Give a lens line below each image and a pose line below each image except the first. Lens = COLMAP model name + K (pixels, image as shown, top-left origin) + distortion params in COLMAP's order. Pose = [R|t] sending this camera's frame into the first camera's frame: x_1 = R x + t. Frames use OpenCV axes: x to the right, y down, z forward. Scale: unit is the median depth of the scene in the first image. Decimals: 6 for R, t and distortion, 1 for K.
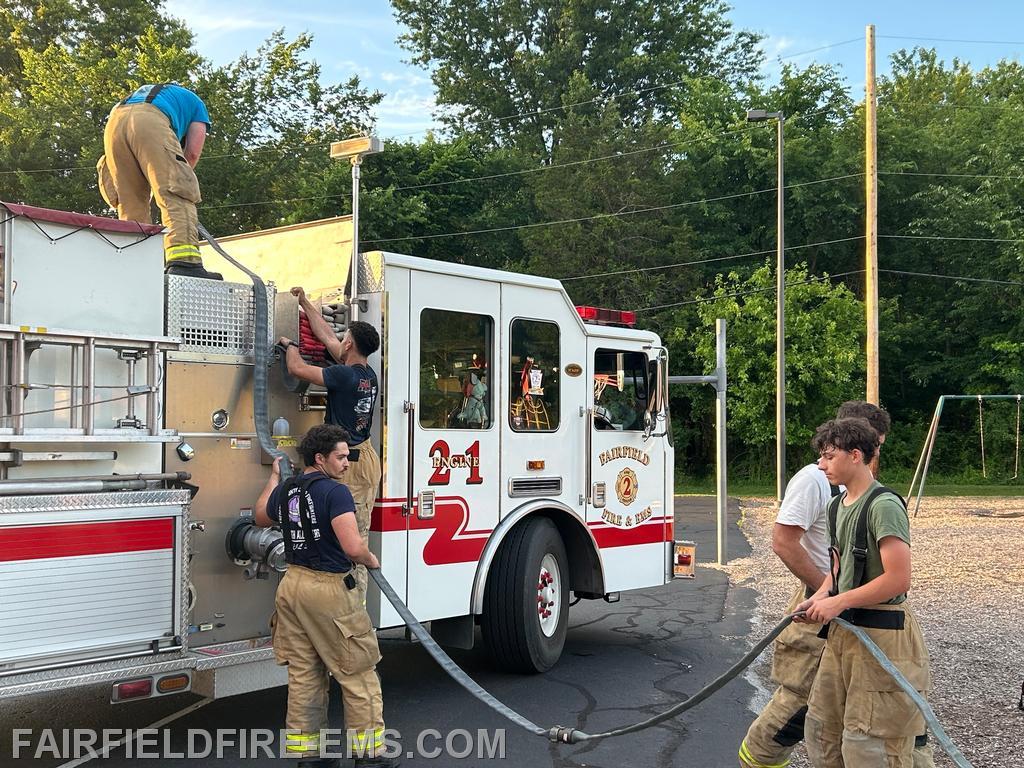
lens RADIAL K [[1251.0, 0, 512.1], [0, 1251.0, 385.4], [0, 0, 1]] dist [0.080419, 0.000000]
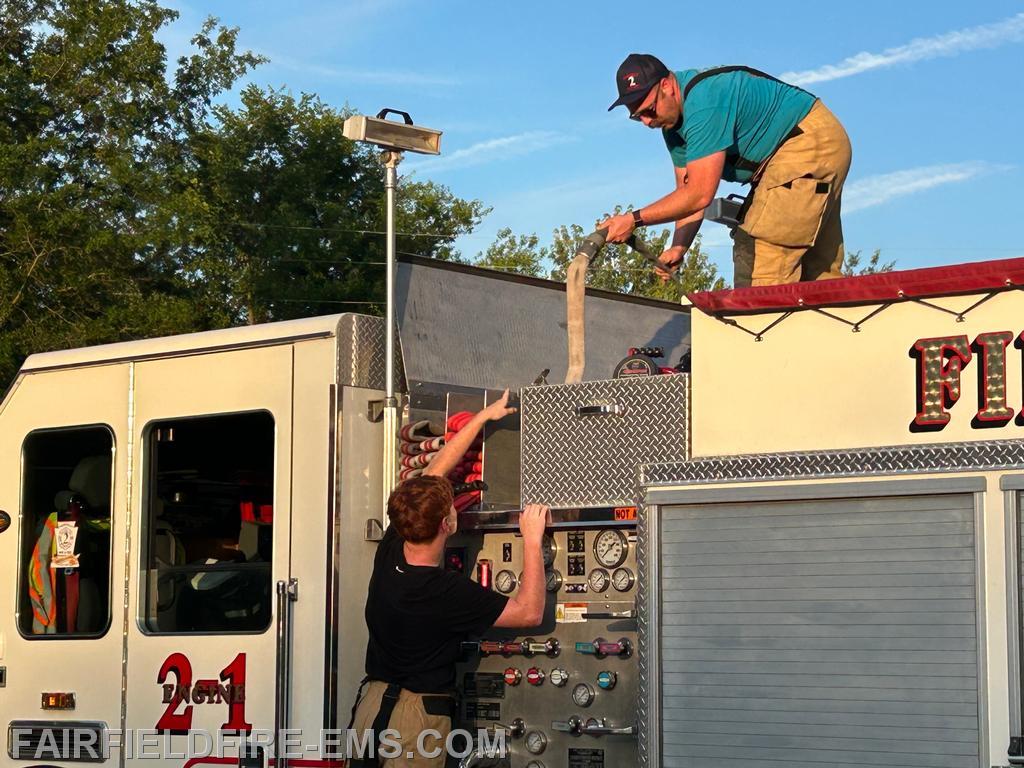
lens RADIAL K [[2129.6, 0, 512.7], [0, 2129.6, 385.7], [0, 0, 1]] dist [0.110922, 0.000000]
pose [[0.118851, -0.125131, -0.984996, 0.537096], [0.047382, 0.991612, -0.120254, 0.027819], [0.991781, -0.032379, 0.123783, 0.606996]]
